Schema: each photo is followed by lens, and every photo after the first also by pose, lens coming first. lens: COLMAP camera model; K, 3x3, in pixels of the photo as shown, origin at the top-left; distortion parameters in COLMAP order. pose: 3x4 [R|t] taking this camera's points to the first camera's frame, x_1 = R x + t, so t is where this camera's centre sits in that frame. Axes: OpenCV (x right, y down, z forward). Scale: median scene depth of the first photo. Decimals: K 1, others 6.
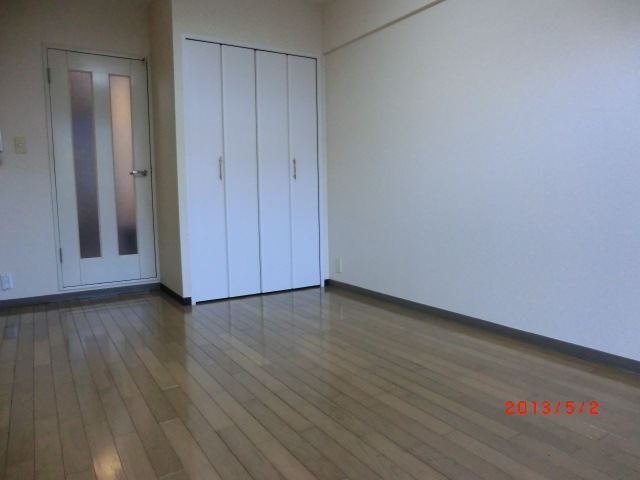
lens RADIAL K [[464.1, 0, 319.9], [0, 464.1, 234.0], [0, 0, 1]] dist [-0.069734, 0.047179]
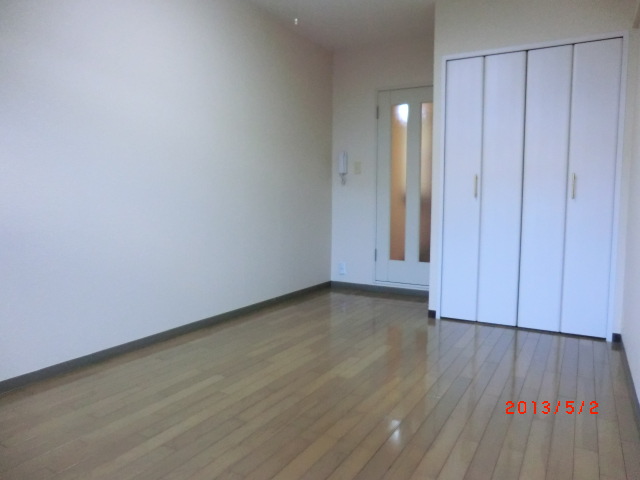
lens RADIAL K [[464.1, 0, 322.4], [0, 464.1, 234.2], [0, 0, 1]] dist [-0.069734, 0.047179]
pose [[0.458998, 0.087749, -0.884093, 0.486224], [-0.093187, 0.994376, 0.050315, -0.060468], [0.883537, 0.059291, 0.464594, 0.273690]]
